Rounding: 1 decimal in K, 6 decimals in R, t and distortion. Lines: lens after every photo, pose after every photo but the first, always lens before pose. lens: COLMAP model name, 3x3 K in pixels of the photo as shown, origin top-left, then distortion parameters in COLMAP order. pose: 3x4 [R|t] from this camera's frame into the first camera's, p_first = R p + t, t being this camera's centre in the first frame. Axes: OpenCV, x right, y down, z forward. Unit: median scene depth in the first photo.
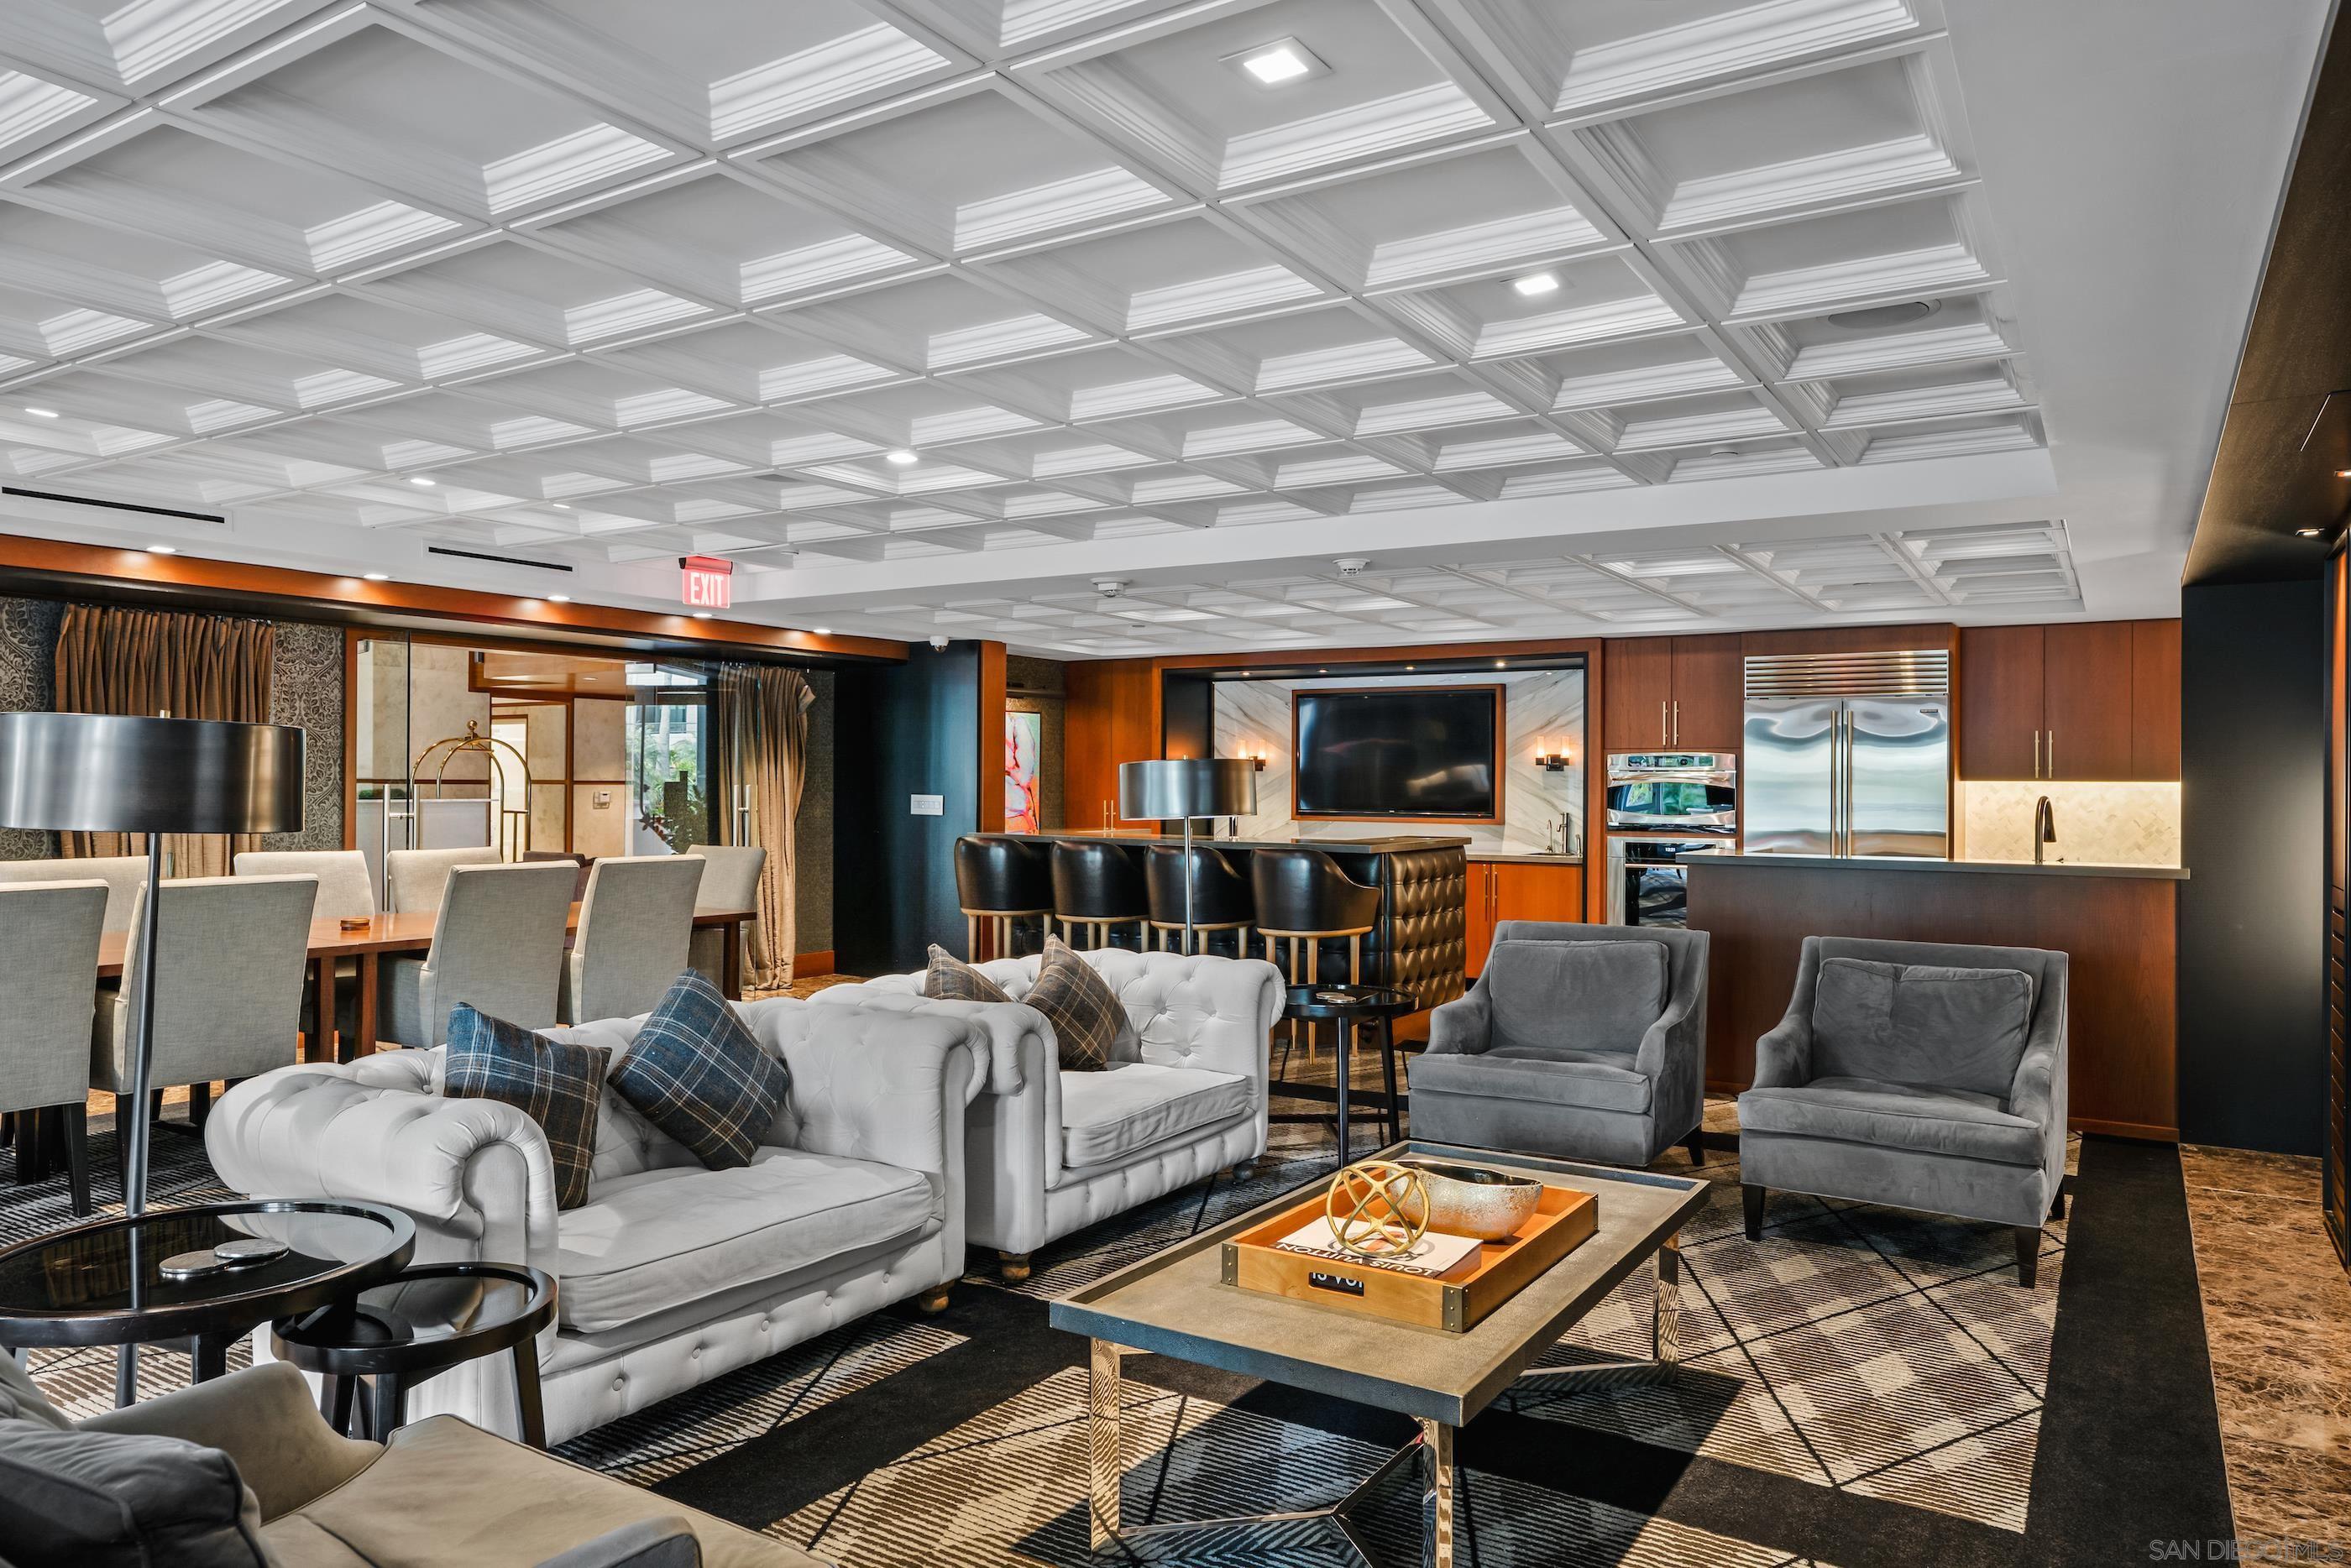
lens RADIAL K [[1507.6, 0, 1175.5], [0, 1507.6, 784.0], [0, 0, 1]] dist [0.000368, -0.000038]
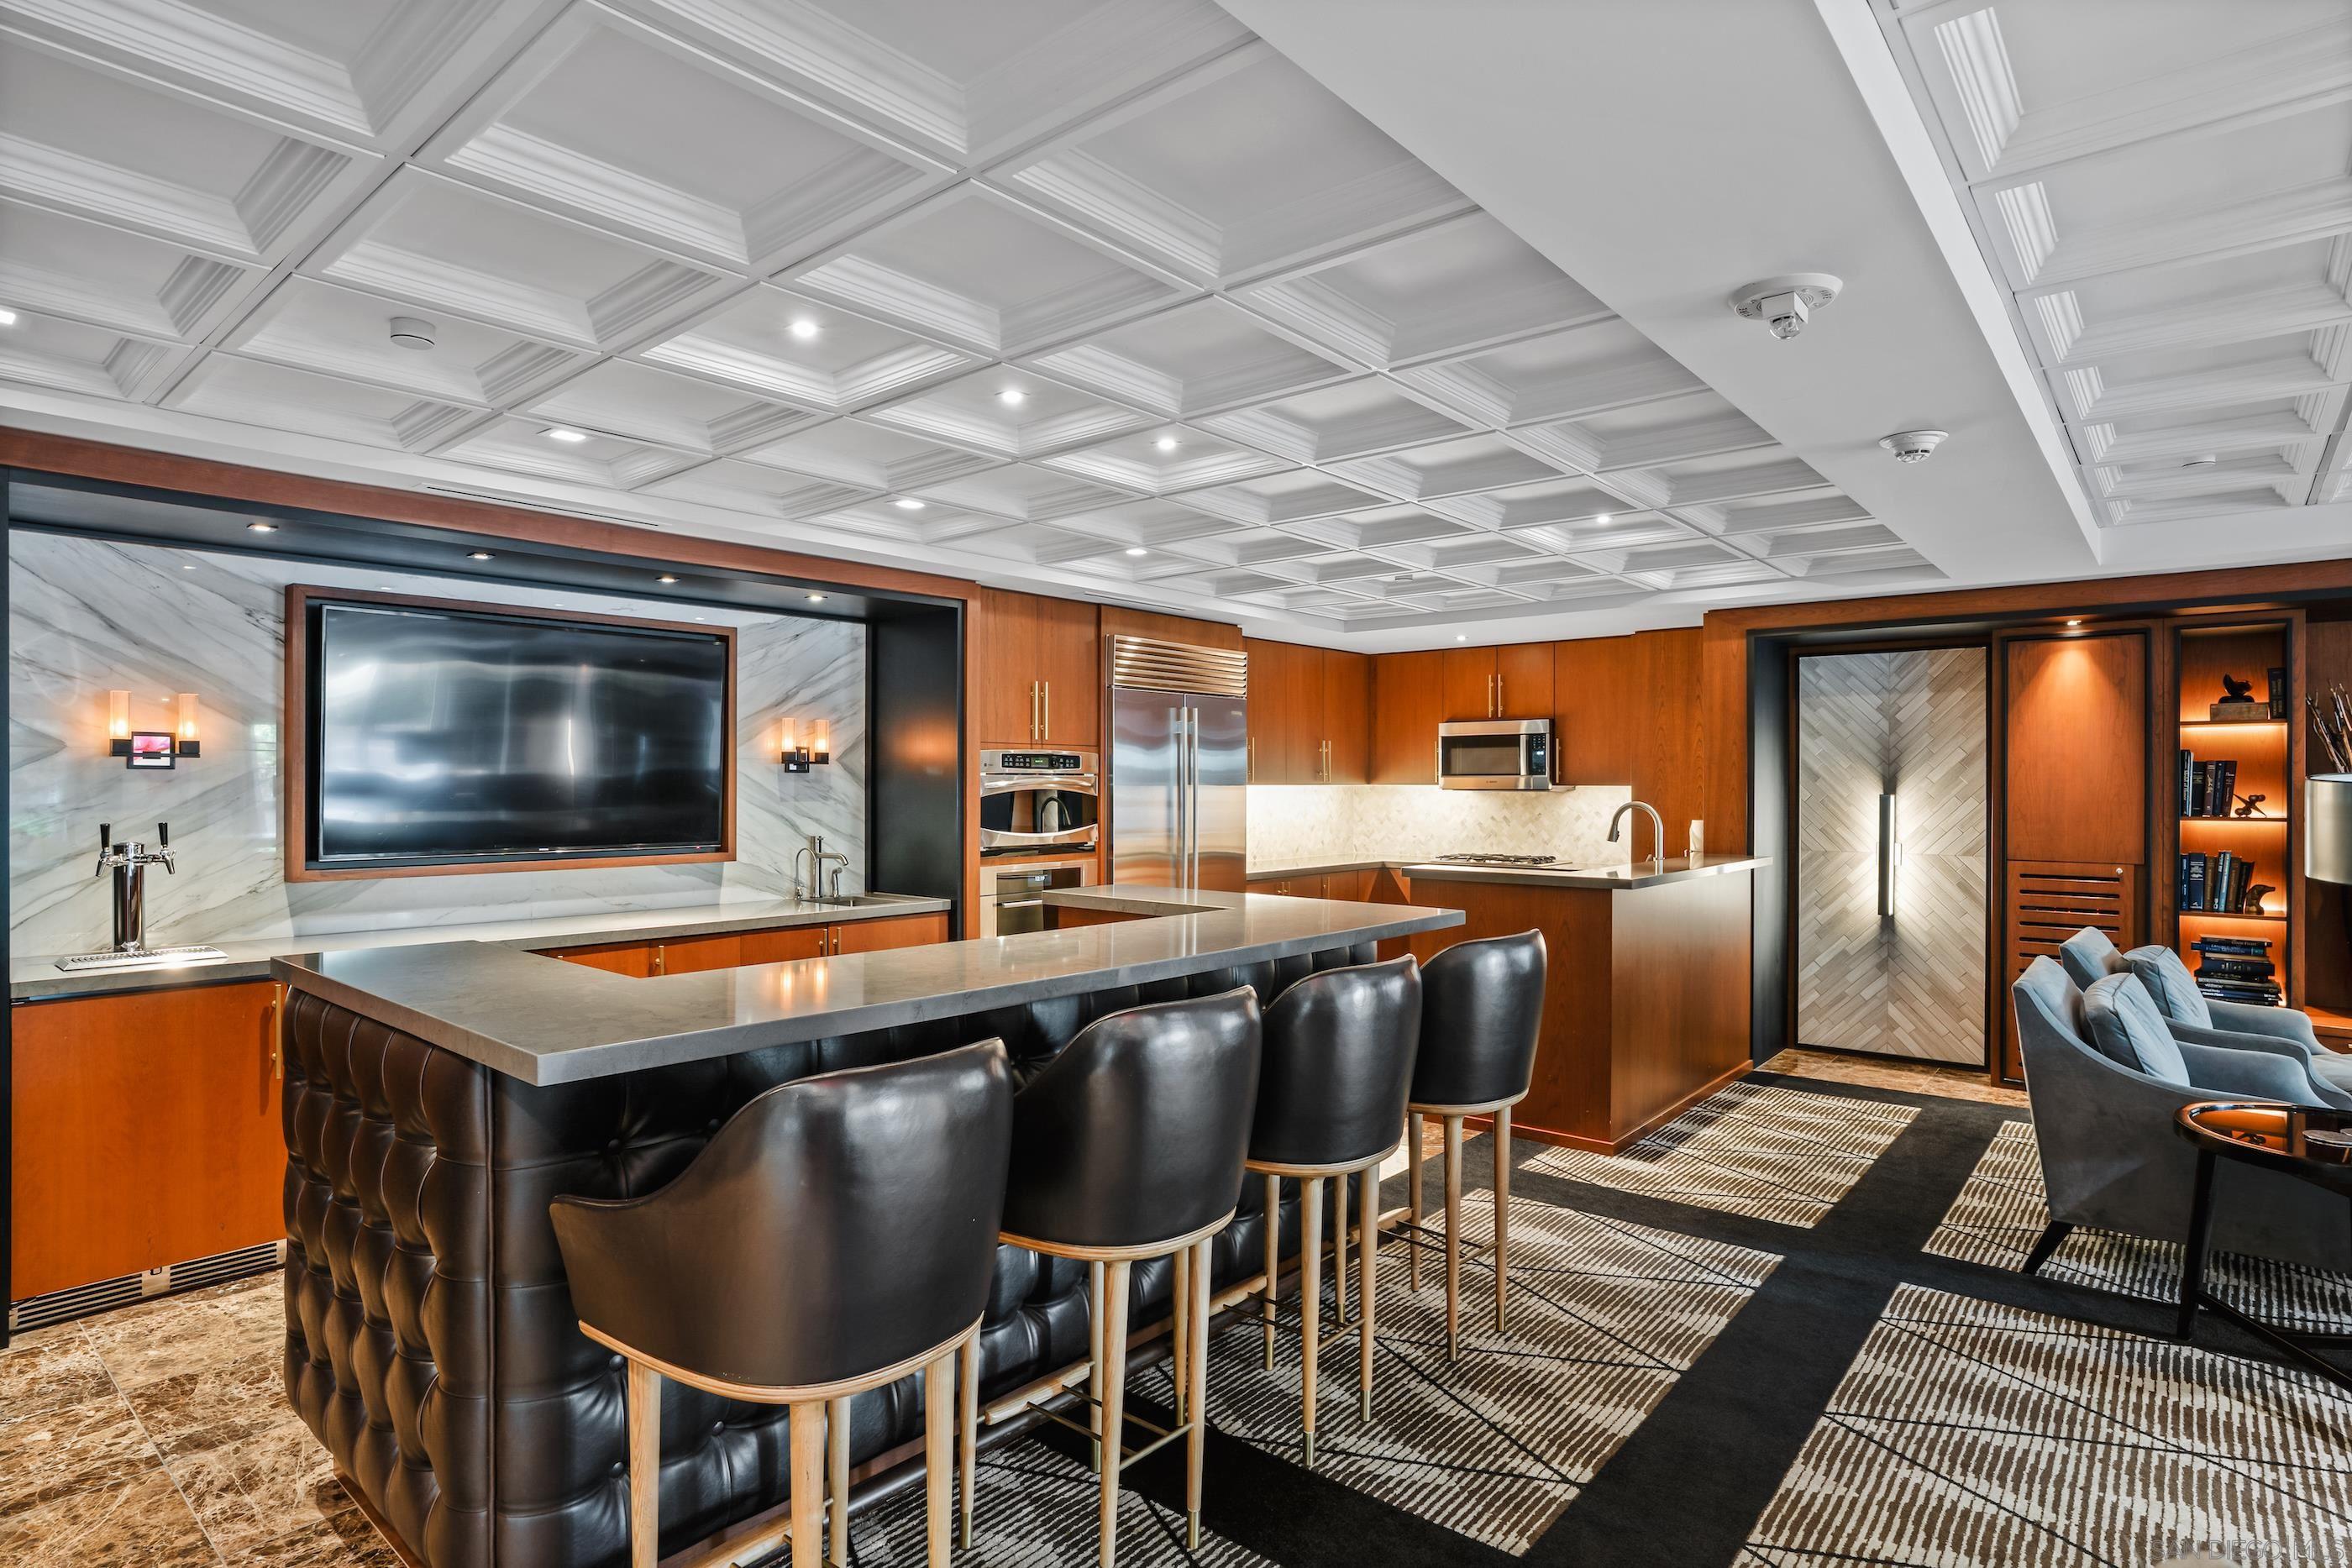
lens RADIAL K [[1229.9, 0, 1176.0], [0, 1229.9, 784.0], [0, 0, 1]] dist [-0.003442, -0.000992]
pose [[0.229996, -0.012765, 0.973108, -0.224879], [-0.002346, 0.999904, 0.013671, -0.011502], [-0.973189, -0.005427, 0.229944, 0.721635]]
